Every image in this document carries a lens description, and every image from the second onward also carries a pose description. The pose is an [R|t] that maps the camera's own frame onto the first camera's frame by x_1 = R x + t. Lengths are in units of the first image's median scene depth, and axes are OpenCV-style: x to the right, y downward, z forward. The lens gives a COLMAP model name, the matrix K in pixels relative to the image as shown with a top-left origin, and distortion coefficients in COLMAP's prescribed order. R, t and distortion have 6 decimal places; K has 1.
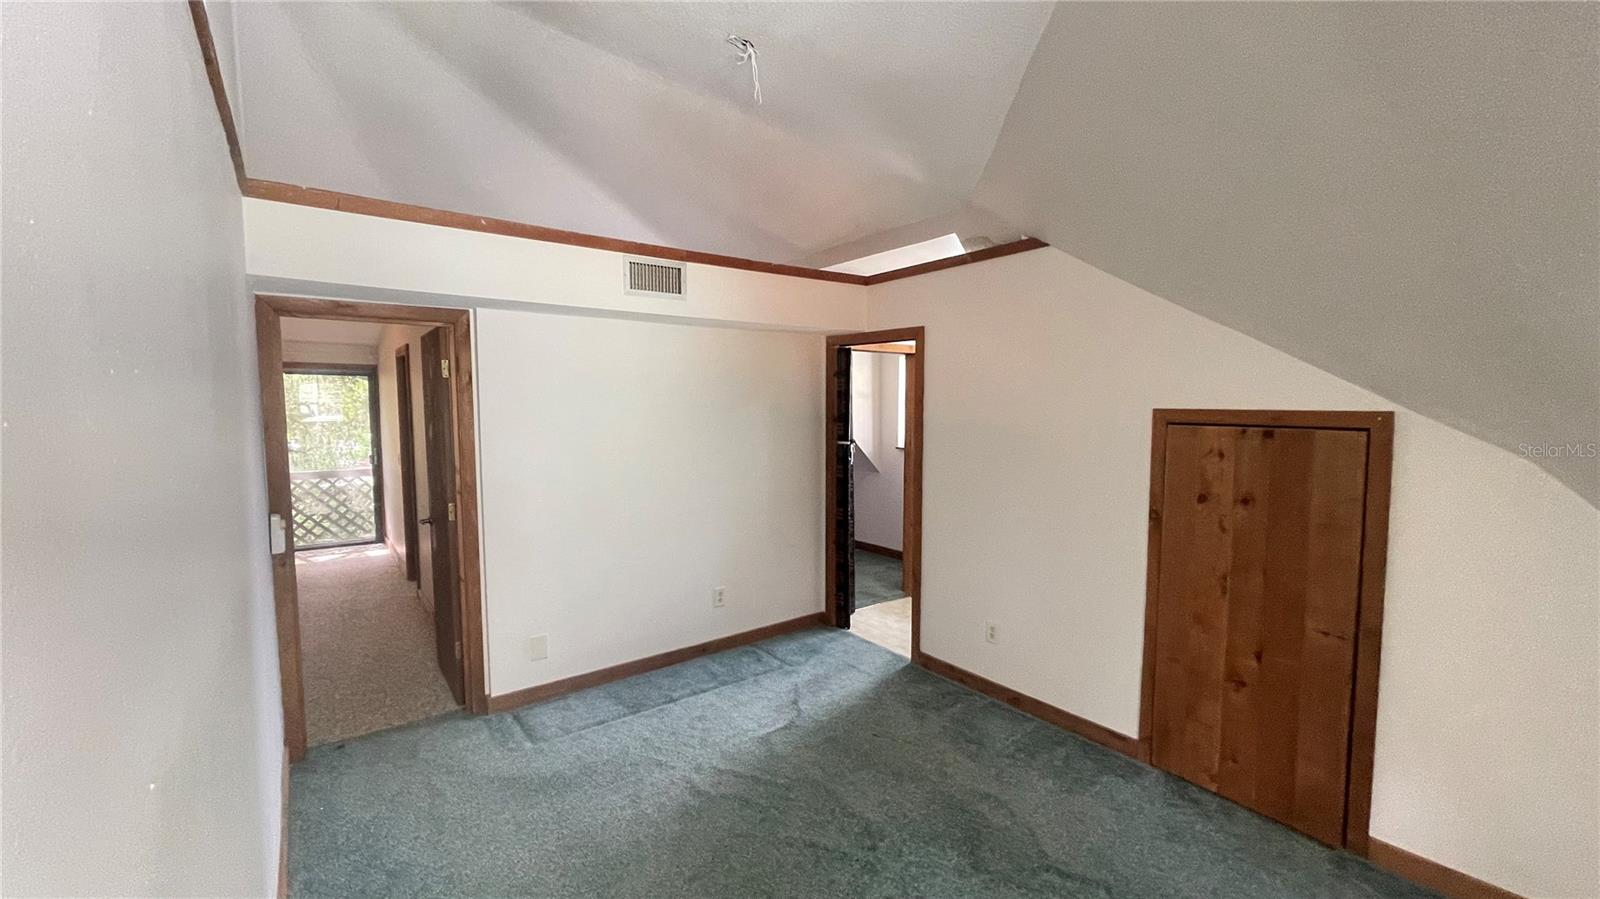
lens RADIAL K [[644.5, 0, 792.7], [0, 644.5, 452.9], [0, 0, 1]] dist [-0.009656, 0.006280]
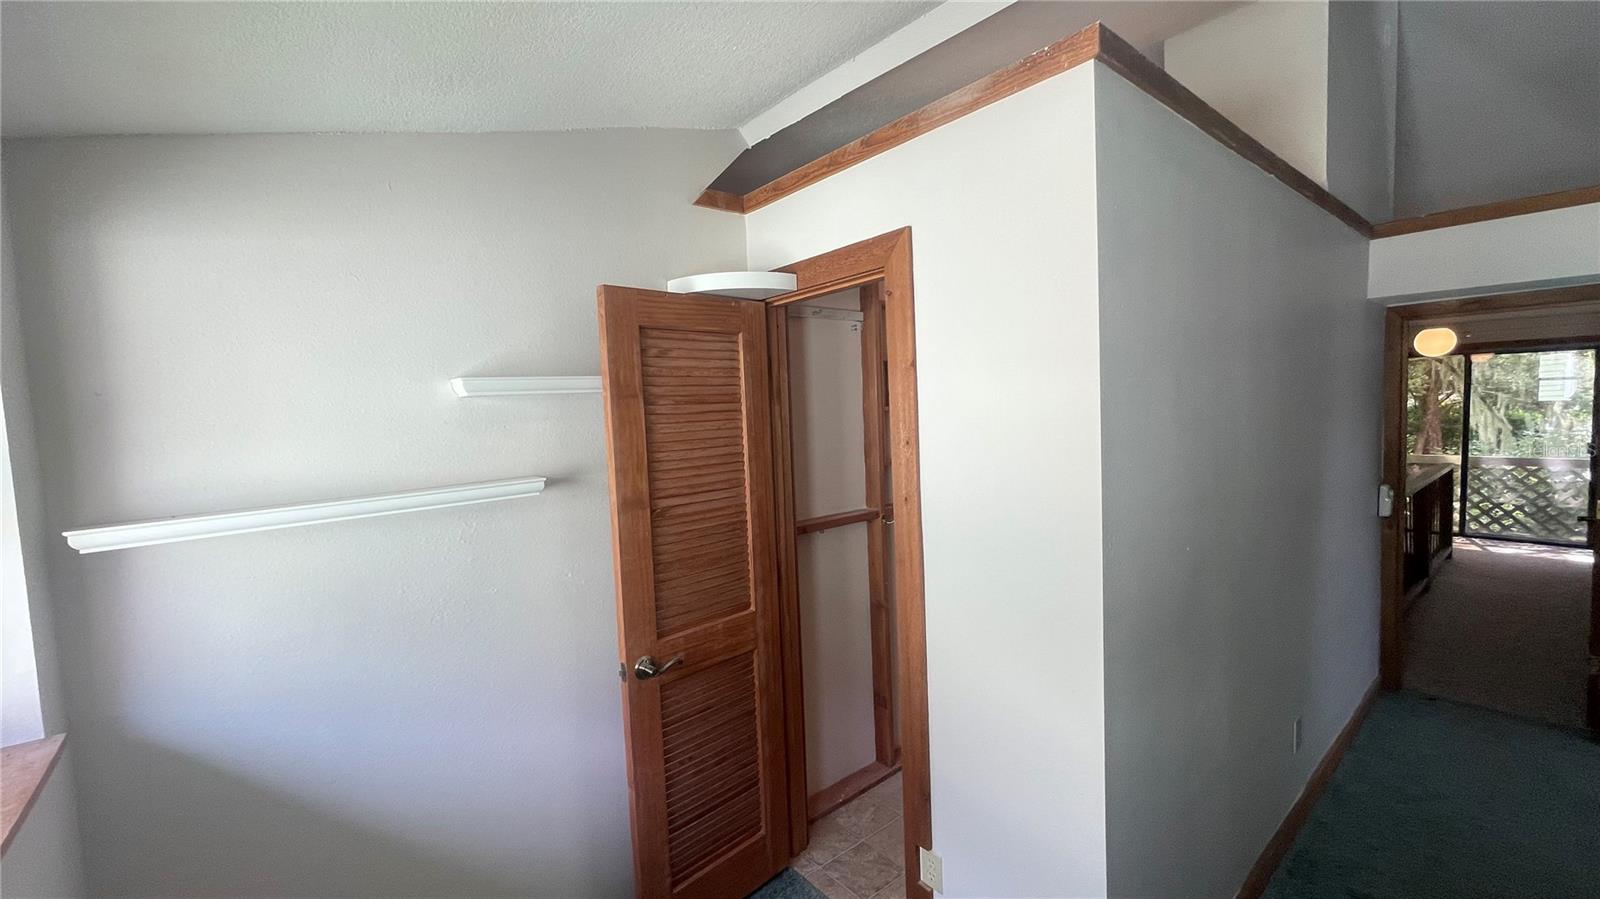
lens RADIAL K [[646.0, 0, 791.2], [0, 646.0, 451.9], [0, 0, 1]] dist [0.000648, -0.000174]
pose [[0.037250, 0.067450, -0.997027, 0.254624], [-0.036965, 0.997130, 0.066075, -0.004876], [0.998622, 0.034394, 0.039636, -0.129690]]
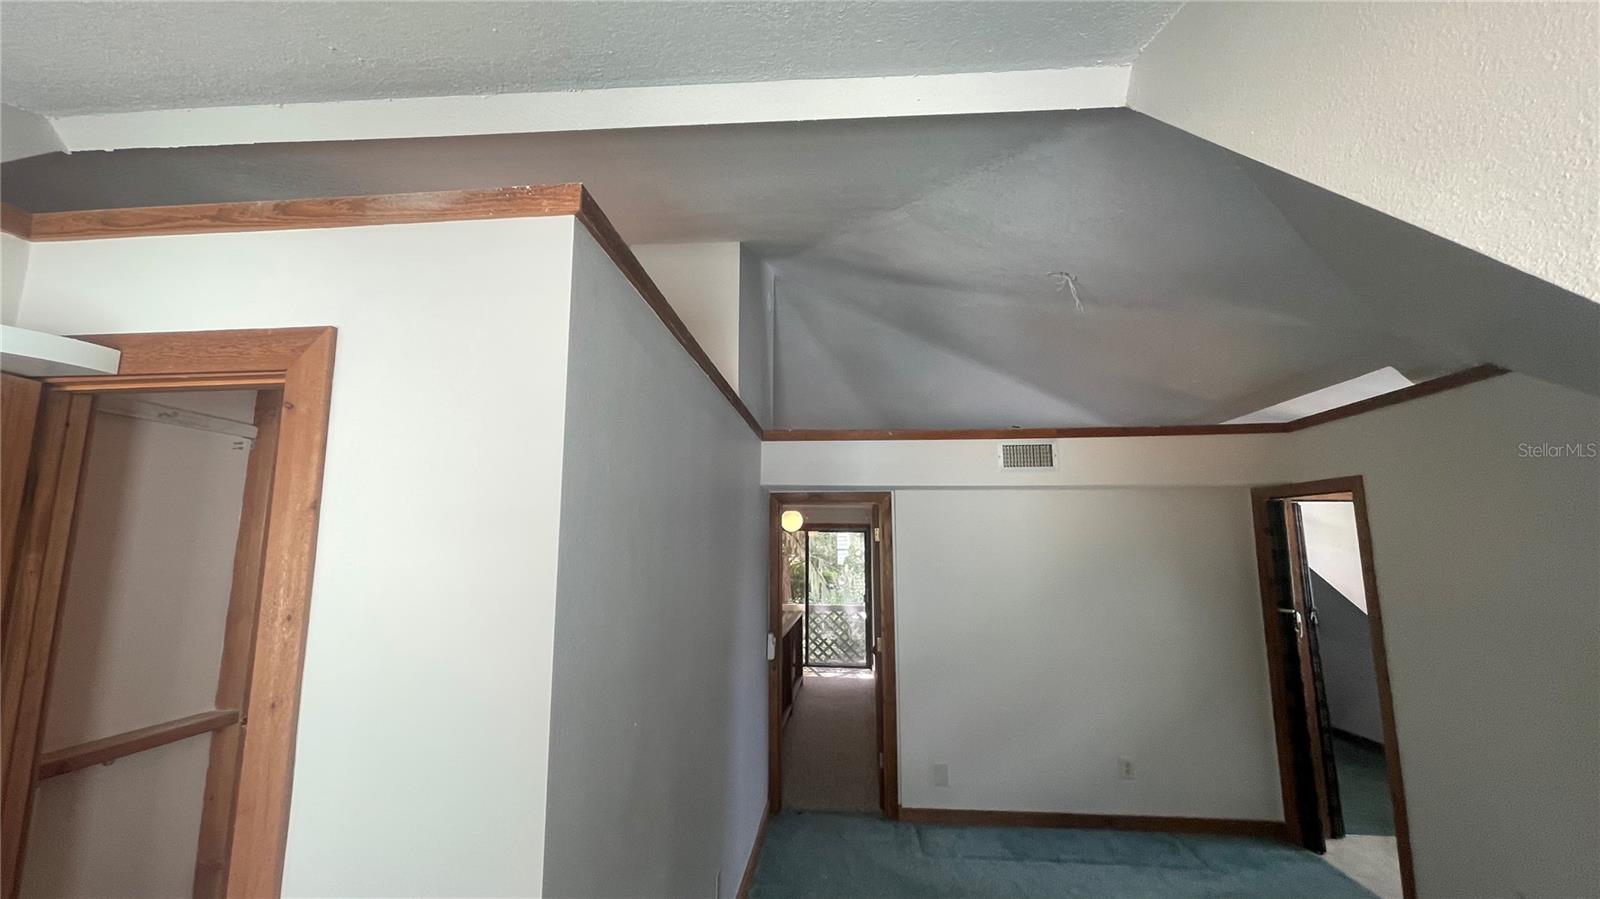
lens RADIAL K [[646.0, 0, 791.2], [0, 646.0, 451.9], [0, 0, 1]] dist [0.000648, -0.000174]
pose [[0.736187, -0.096013, -0.669932, 0.205926], [-0.055929, 0.977868, -0.201606, -0.013272], [0.674463, 0.185889, 0.714525, -0.106573]]
